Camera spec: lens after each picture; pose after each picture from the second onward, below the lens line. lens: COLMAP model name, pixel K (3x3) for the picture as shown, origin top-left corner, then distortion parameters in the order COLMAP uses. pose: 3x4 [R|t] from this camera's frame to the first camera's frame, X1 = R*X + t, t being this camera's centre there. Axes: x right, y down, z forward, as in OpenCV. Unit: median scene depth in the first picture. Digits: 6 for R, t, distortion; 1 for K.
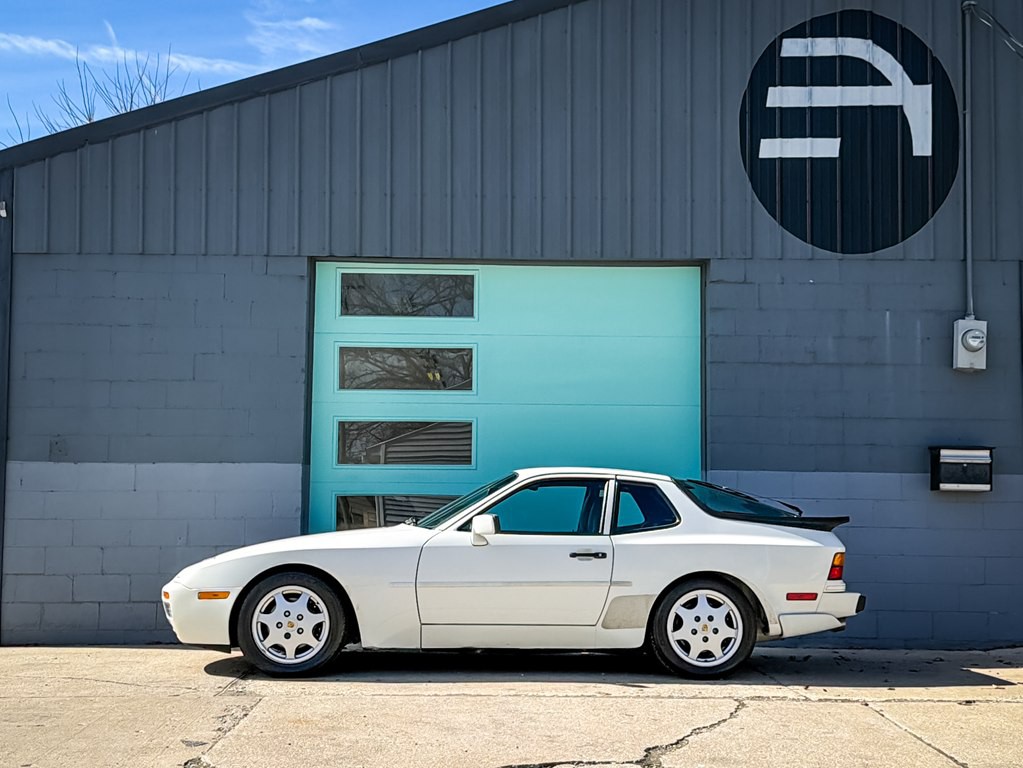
lens RADIAL K [[1422.2, 0, 515.1], [0, 1422.2, 389.8], [0, 0, 1]] dist [0.127836, 0.000000]
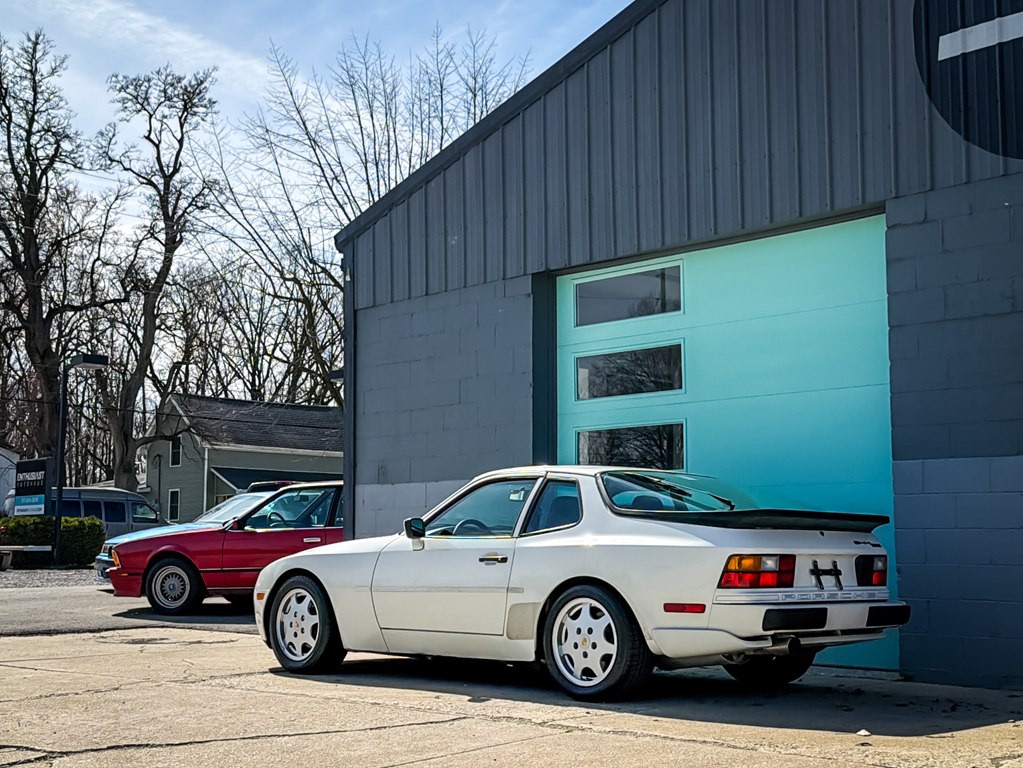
lens RADIAL K [[1422.2, 0, 511.8], [0, 1422.2, 387.8], [0, 0, 1]] dist [0.127836, 0.000000]
pose [[0.683131, -0.092639, -0.724396, 0.587328], [0.074279, 0.995592, -0.057273, 0.046154], [0.726509, -0.014682, 0.687001, 0.291128]]
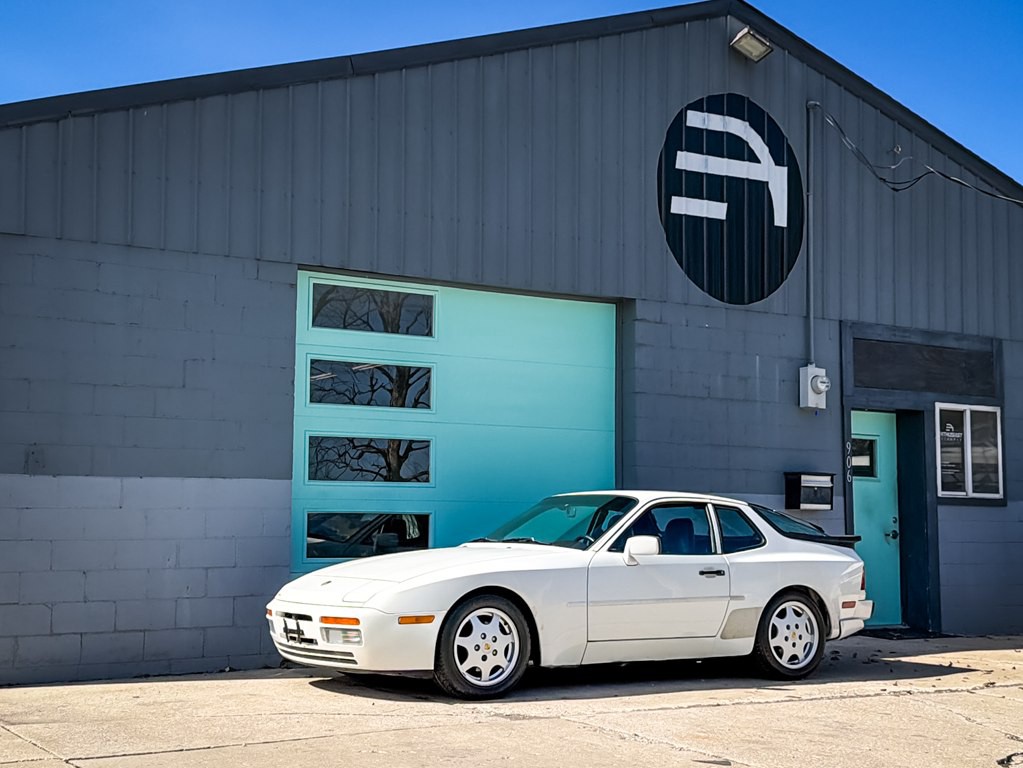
lens RADIAL K [[1422.2, 0, 515.7], [0, 1422.2, 382.3], [0, 0, 1]] dist [0.127836, 0.000000]
pose [[0.863293, 0.048057, 0.502410, -0.506899], [-0.045847, 0.998808, -0.016759, -0.004608], [-0.502617, -0.008566, 0.864467, 0.094962]]
